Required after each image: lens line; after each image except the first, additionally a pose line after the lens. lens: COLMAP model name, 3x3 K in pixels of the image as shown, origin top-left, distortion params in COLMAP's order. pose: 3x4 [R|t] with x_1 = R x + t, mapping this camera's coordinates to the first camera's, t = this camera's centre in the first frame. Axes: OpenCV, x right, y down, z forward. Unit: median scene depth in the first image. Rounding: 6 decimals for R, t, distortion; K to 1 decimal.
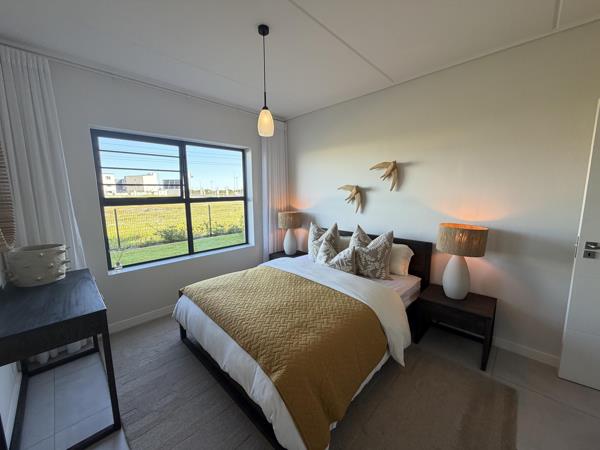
lens RADIAL K [[239.5, 0, 297.7], [0, 239.5, 225.8], [0, 0, 1]] dist [-0.001234, -0.000453]
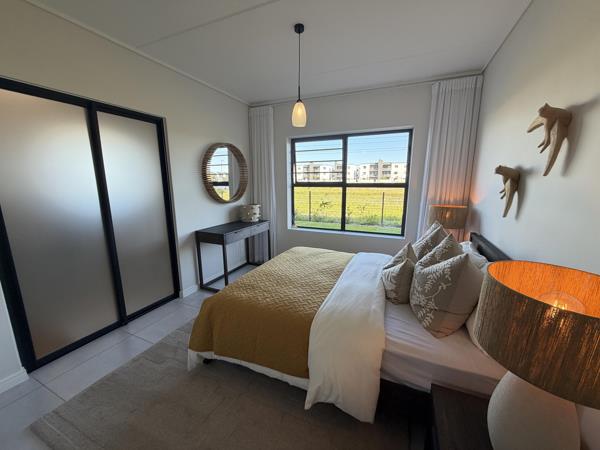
lens RADIAL K [[239.5, 0, 297.5], [0, 239.5, 226.2], [0, 0, 1]] dist [-0.001234, -0.000453]
pose [[0.341819, 0.185944, -0.921187, 0.611885], [-0.132921, 0.979941, 0.148482, -0.054925], [0.930318, 0.071691, 0.359678, 0.391756]]
